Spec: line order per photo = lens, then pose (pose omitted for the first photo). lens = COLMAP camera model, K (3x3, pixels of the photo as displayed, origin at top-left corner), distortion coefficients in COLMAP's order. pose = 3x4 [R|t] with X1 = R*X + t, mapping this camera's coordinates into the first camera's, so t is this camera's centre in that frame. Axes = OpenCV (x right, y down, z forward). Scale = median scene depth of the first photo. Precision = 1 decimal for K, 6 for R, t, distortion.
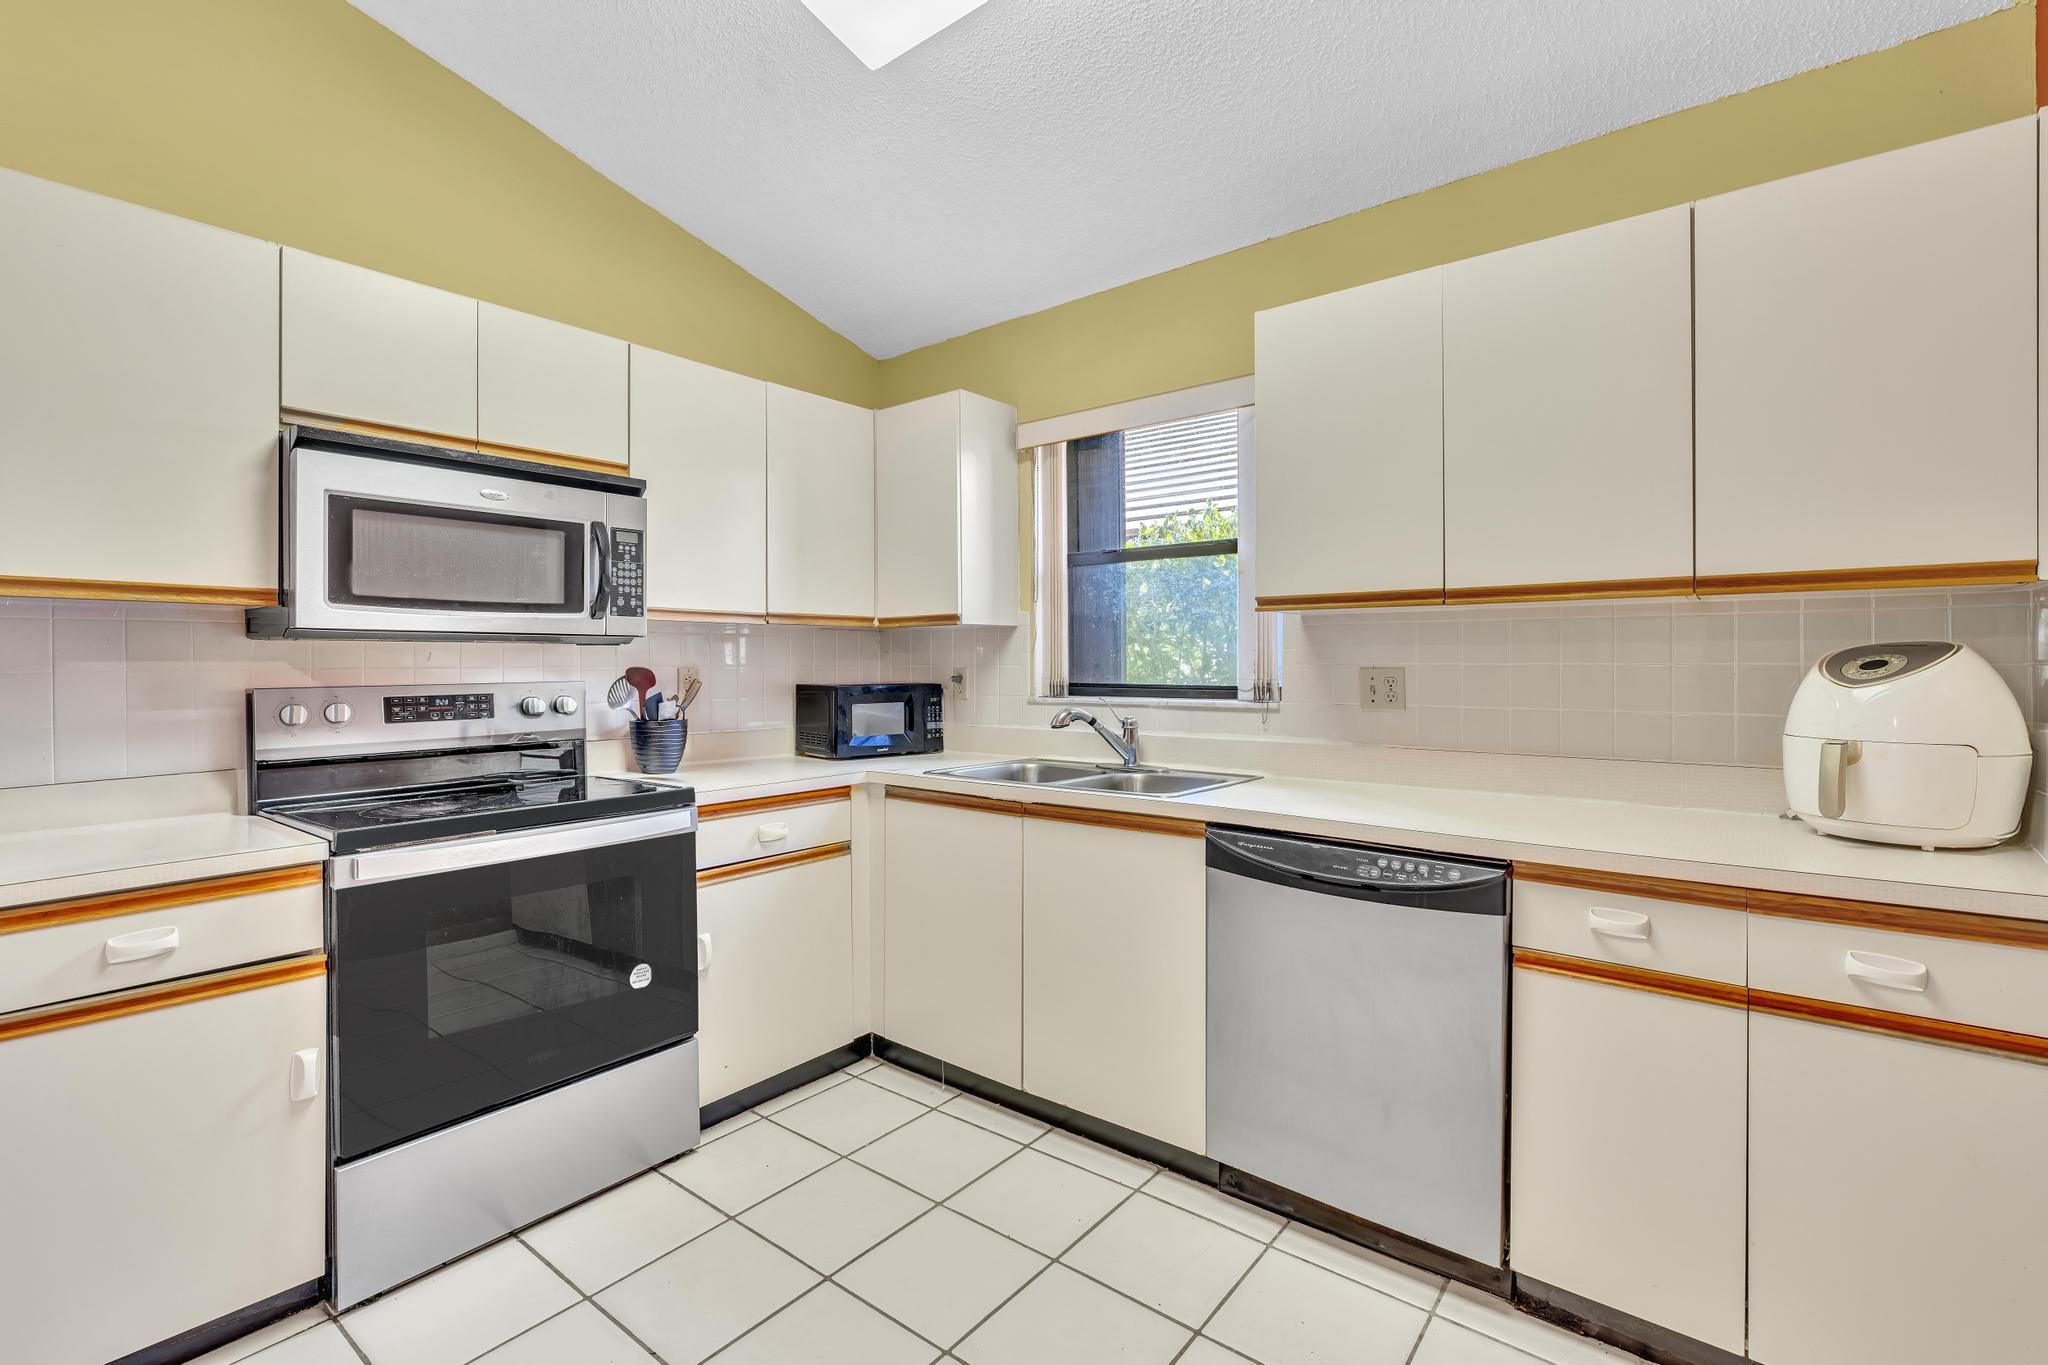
lens RADIAL K [[921.5, 0, 1024.7], [0, 921.5, 669.4], [0, 0, 1]] dist [-0.009294, 0.001435]
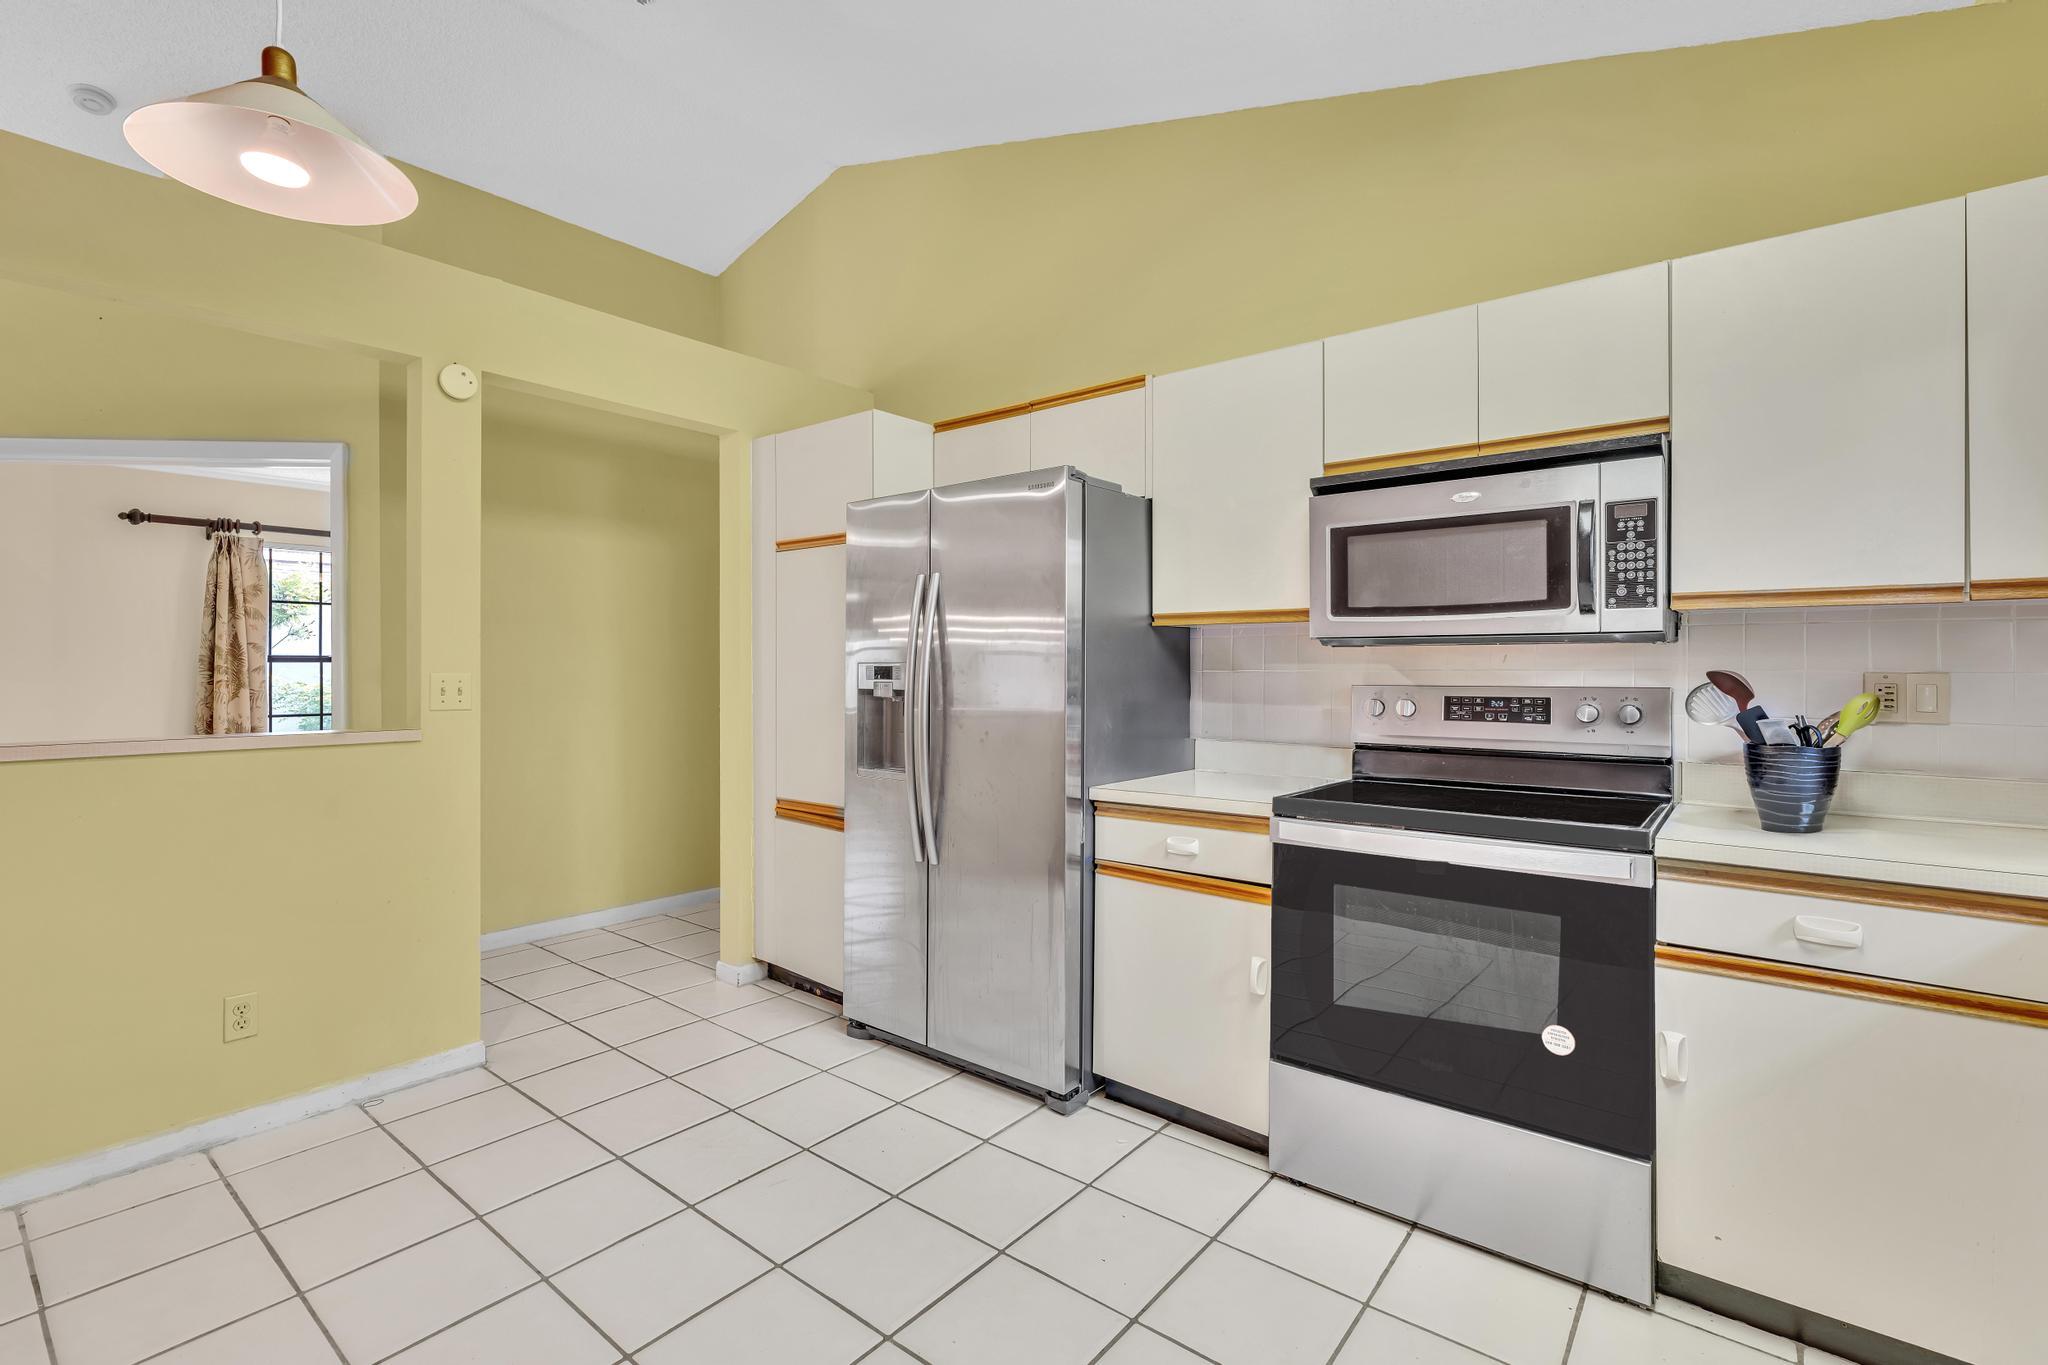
lens RADIAL K [[921.5, 0, 1031.7], [0, 921.5, 672.7], [0, 0, 1]] dist [-0.009294, 0.001435]
pose [[-0.014334, 0.009339, -0.999854, 0.394993], [-0.006979, 0.999931, 0.009440, -0.004794], [0.999873, 0.007113, -0.014267, 0.497665]]
